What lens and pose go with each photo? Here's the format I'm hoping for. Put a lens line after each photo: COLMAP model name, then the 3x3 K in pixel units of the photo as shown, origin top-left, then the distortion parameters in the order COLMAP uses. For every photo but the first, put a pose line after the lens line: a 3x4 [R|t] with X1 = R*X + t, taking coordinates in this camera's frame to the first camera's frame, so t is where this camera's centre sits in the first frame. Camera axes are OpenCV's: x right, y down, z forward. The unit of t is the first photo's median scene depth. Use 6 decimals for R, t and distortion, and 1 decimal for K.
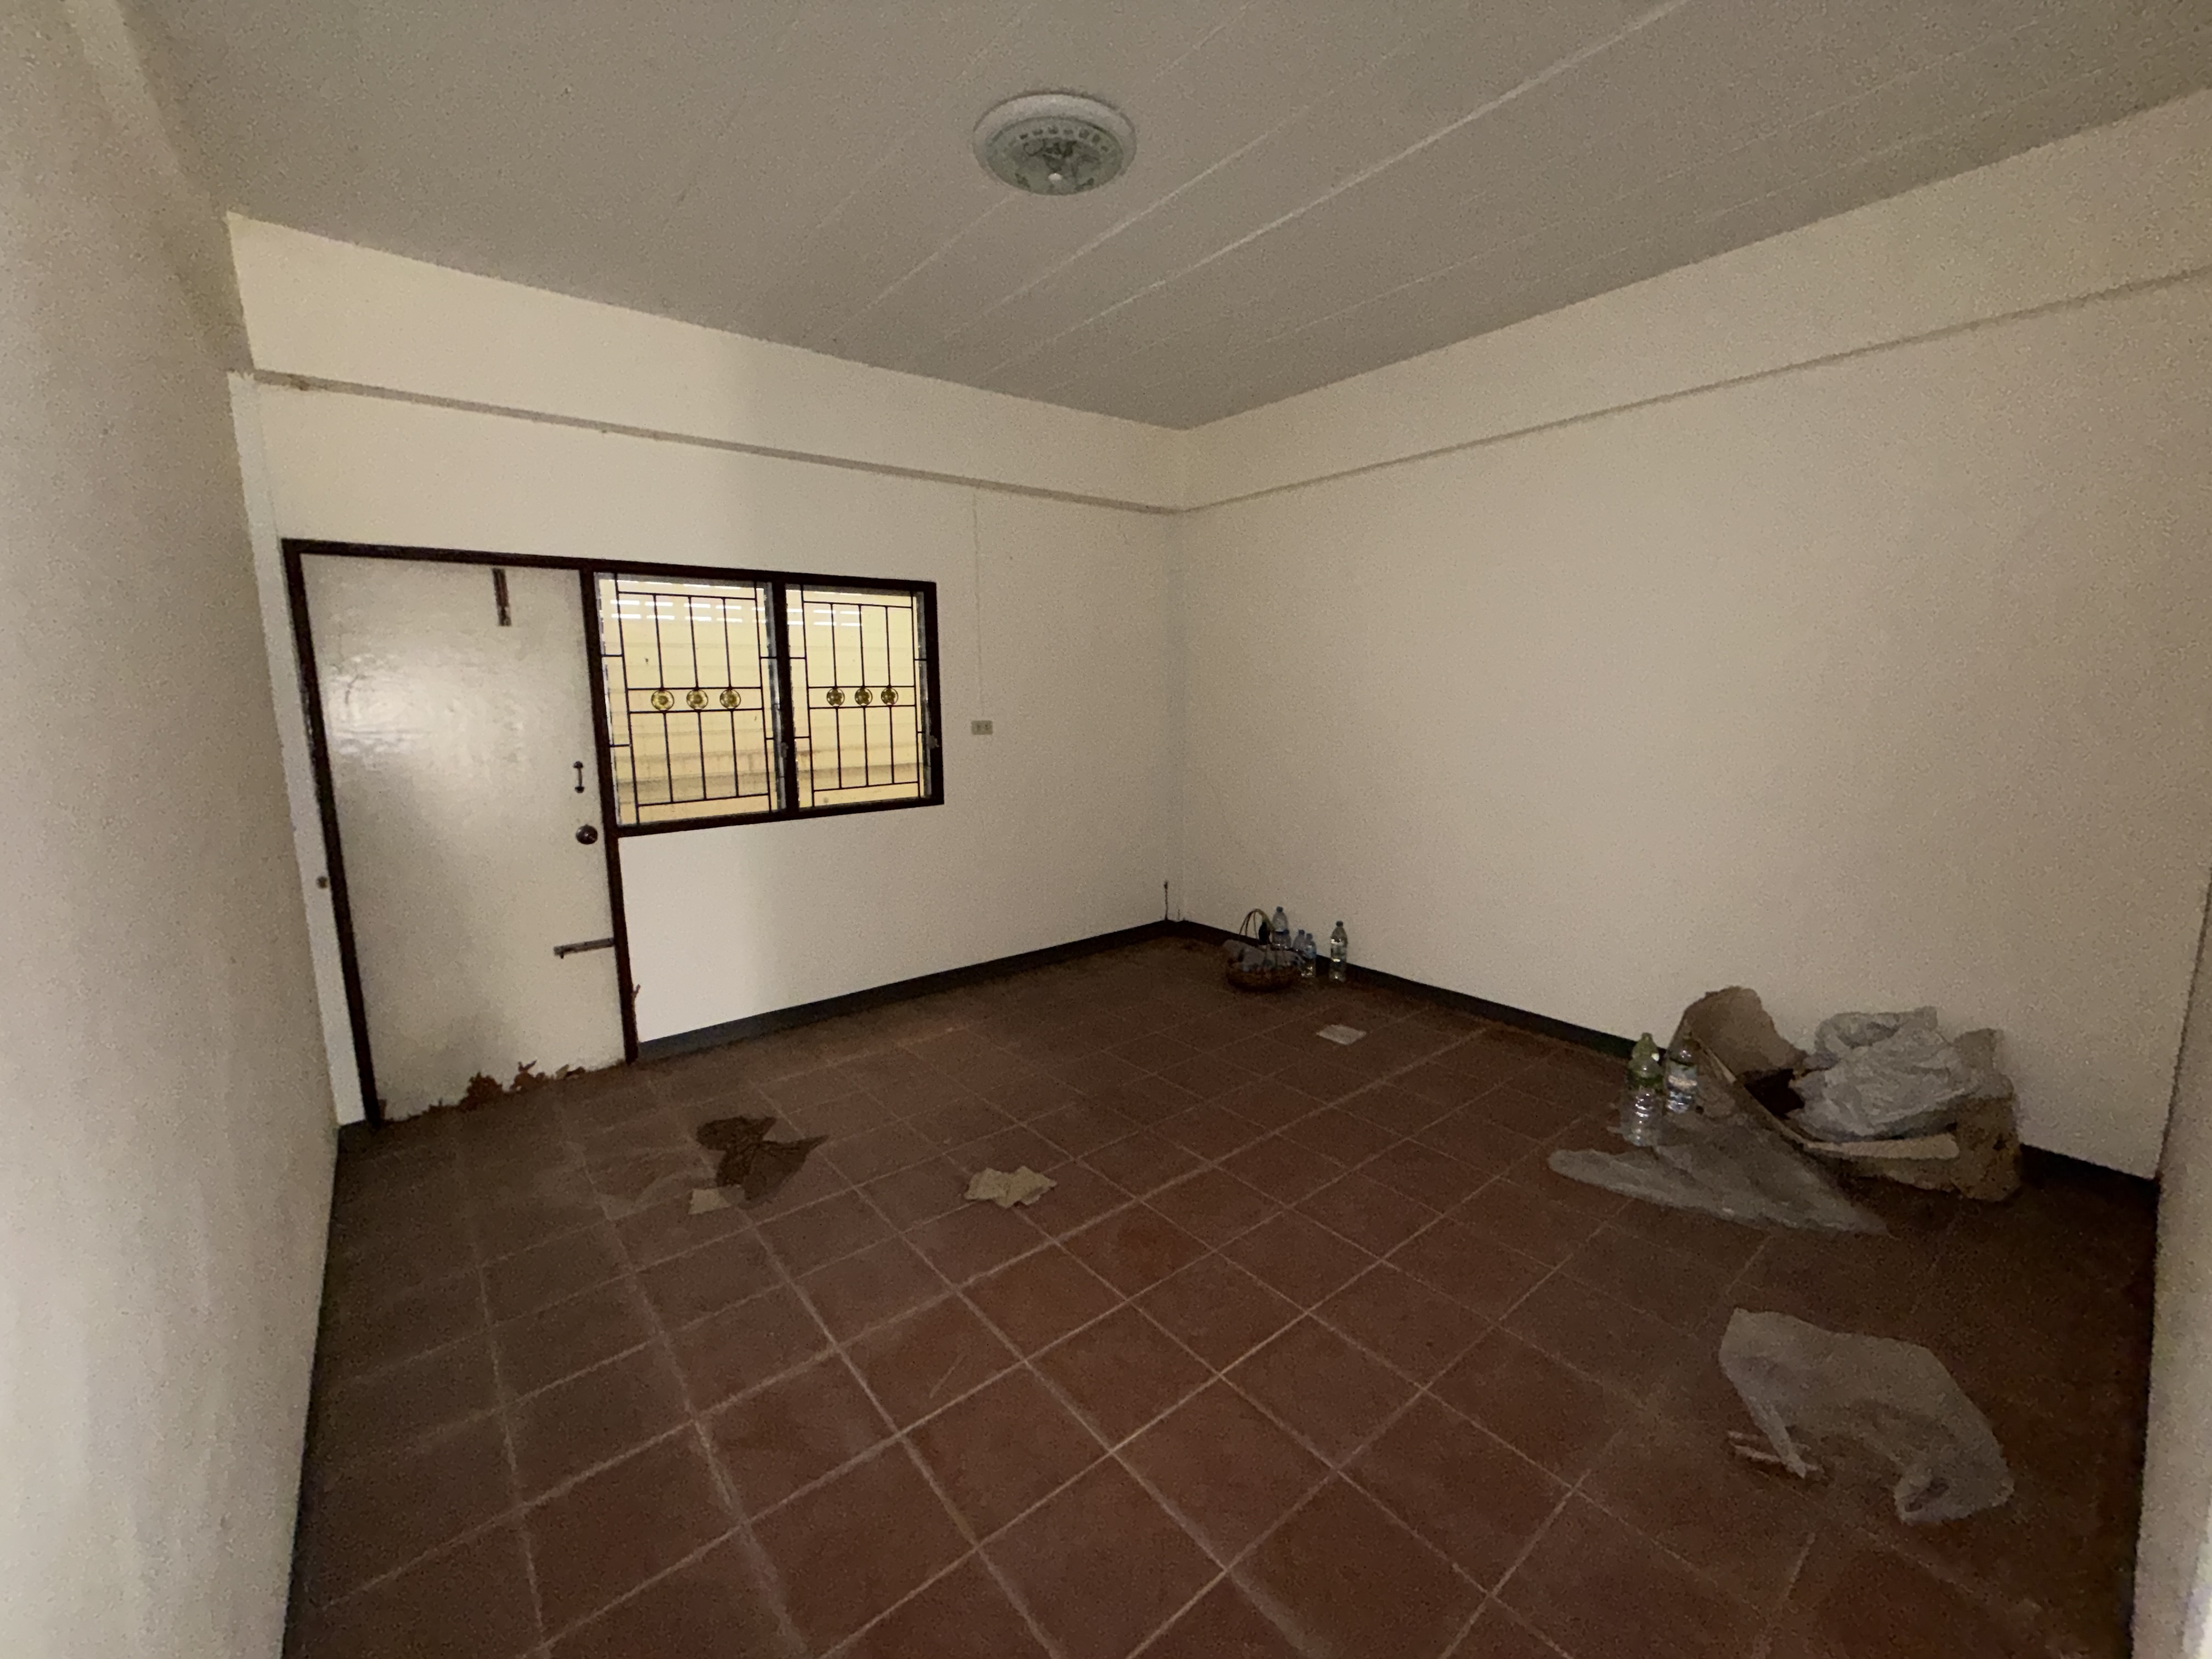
lens RADIAL K [[881.2, 0, 1100.6], [0, 881.2, 827.9], [0, 0, 1]] dist [-0.001032, 0.000474]
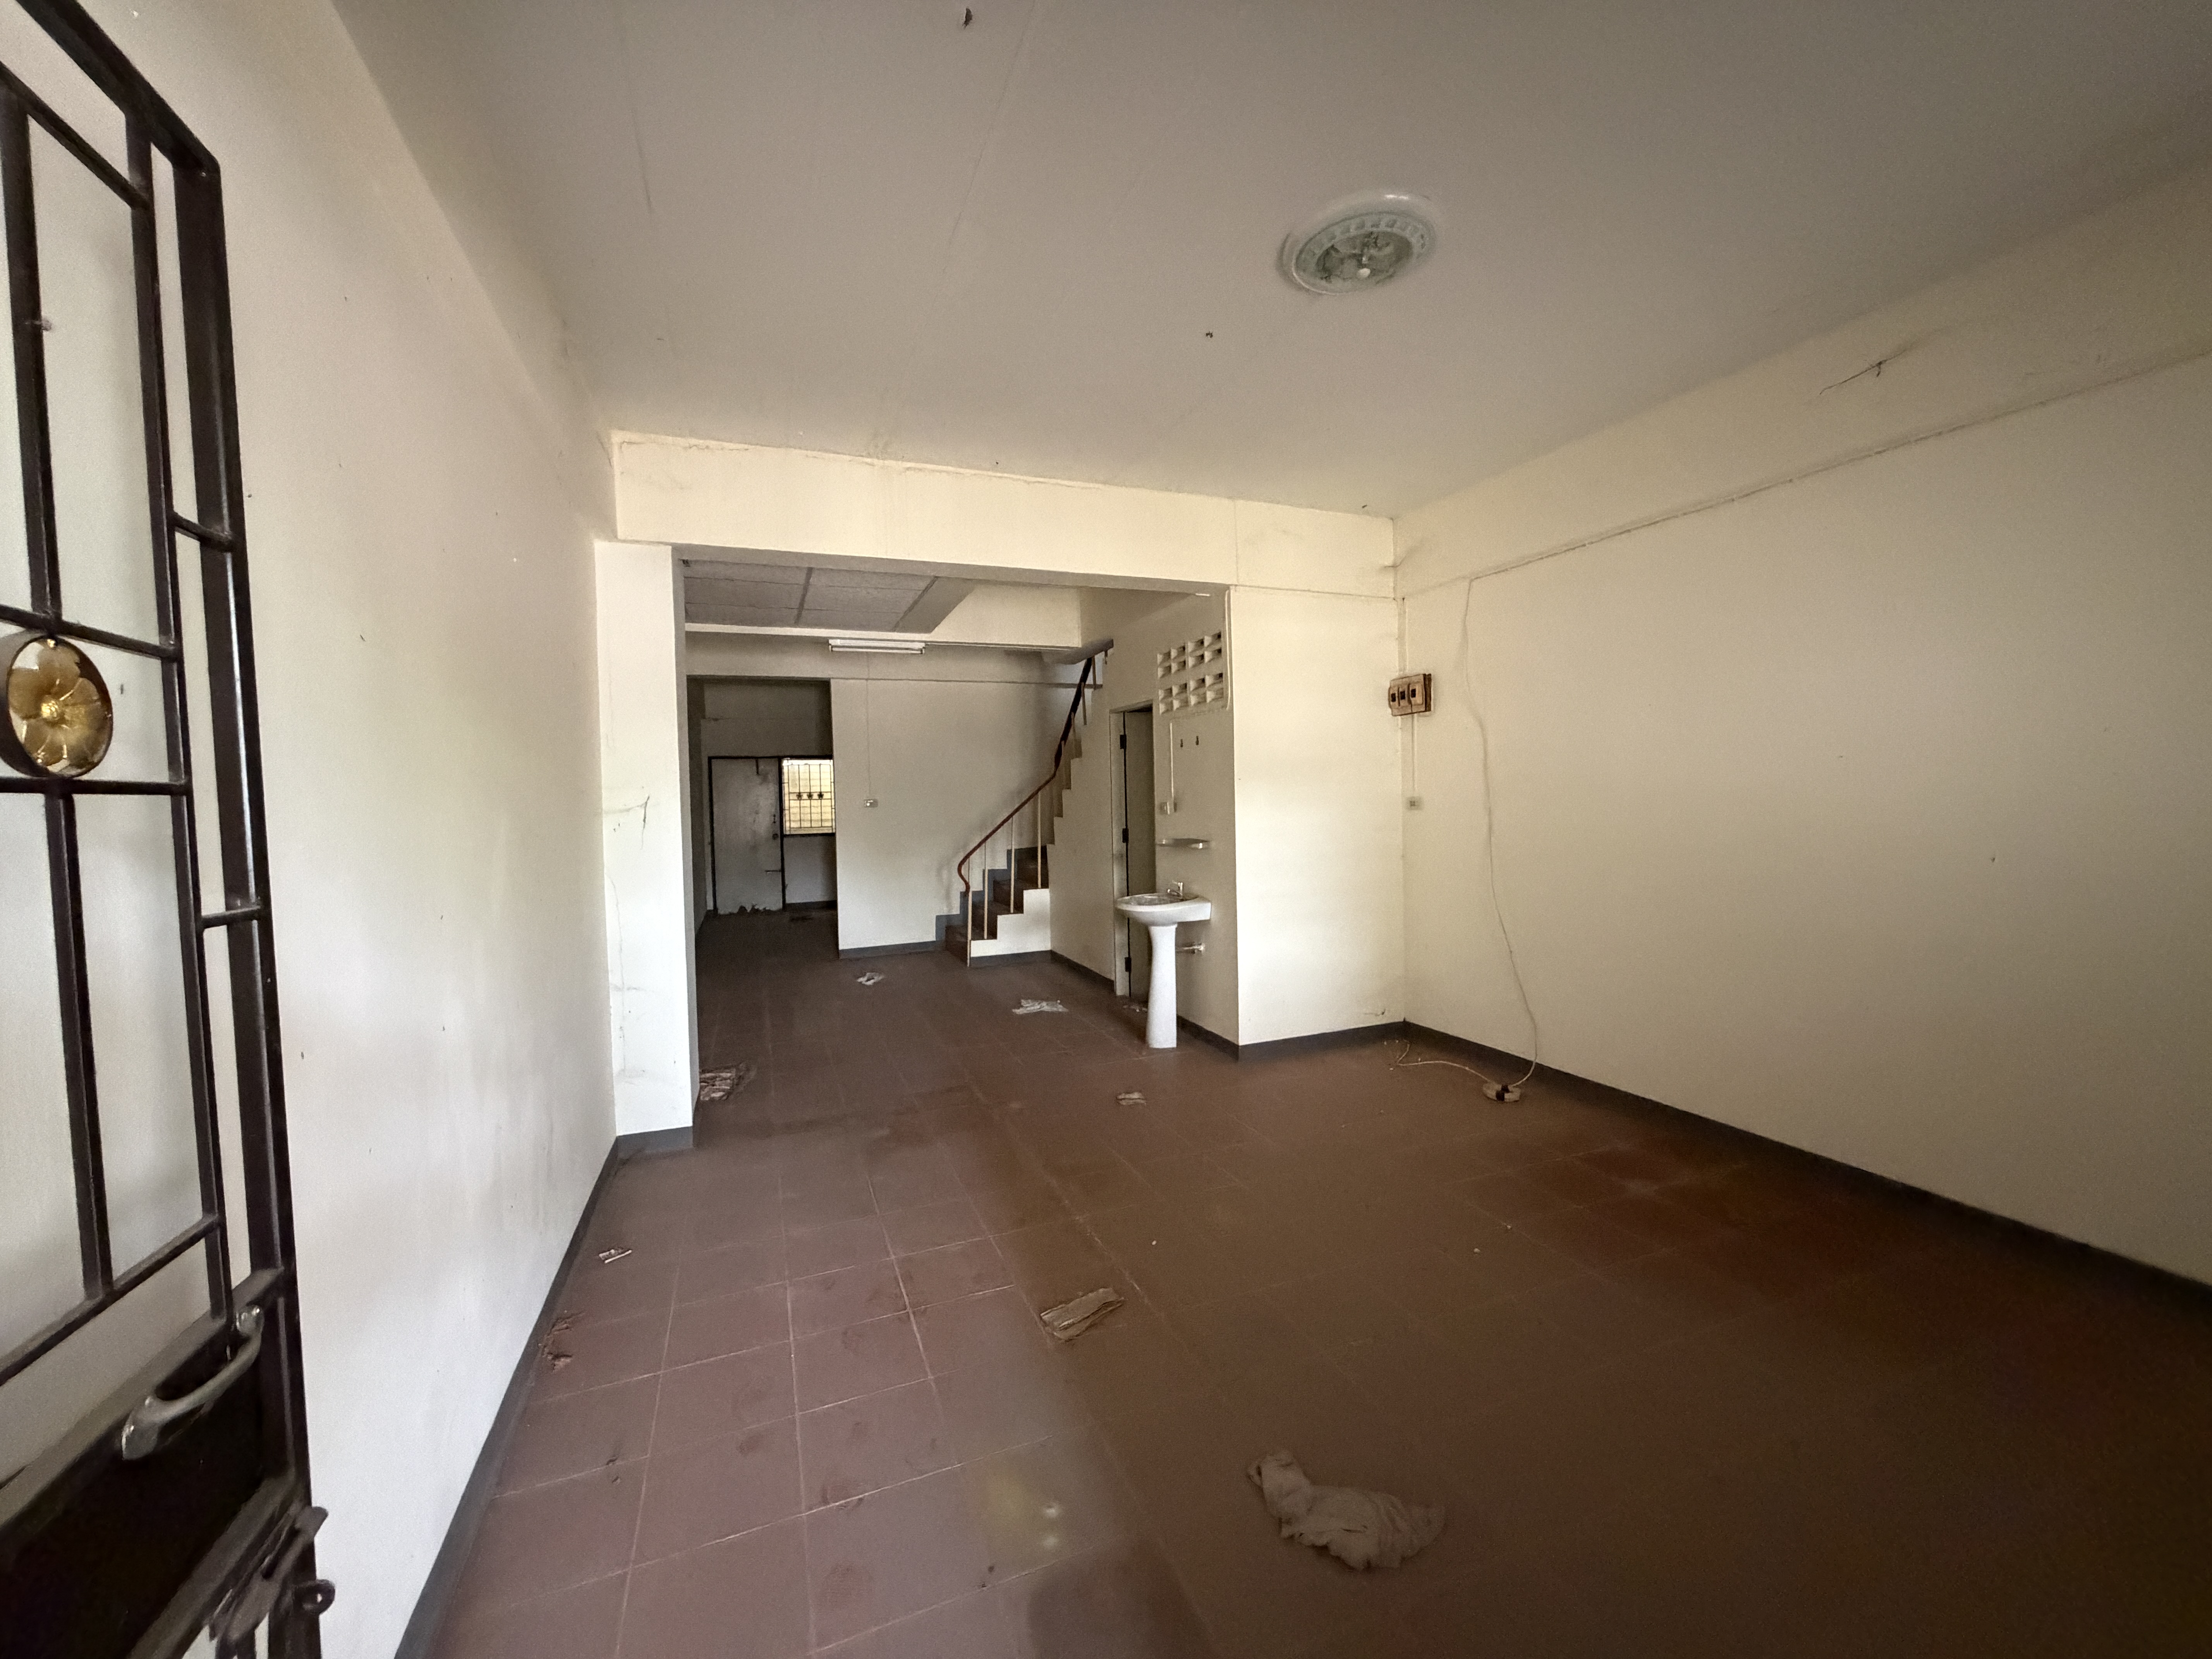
lens RADIAL K [[881.2, 0, 1100.6], [0, 881.2, 827.9], [0, 0, 1]] dist [-0.001032, 0.000474]
pose [[0.952374, 0.006239, -0.304868, 1.673881], [-0.037904, 0.994459, -0.098054, 0.266555], [0.302567, 0.104940, 0.947334, -1.863655]]
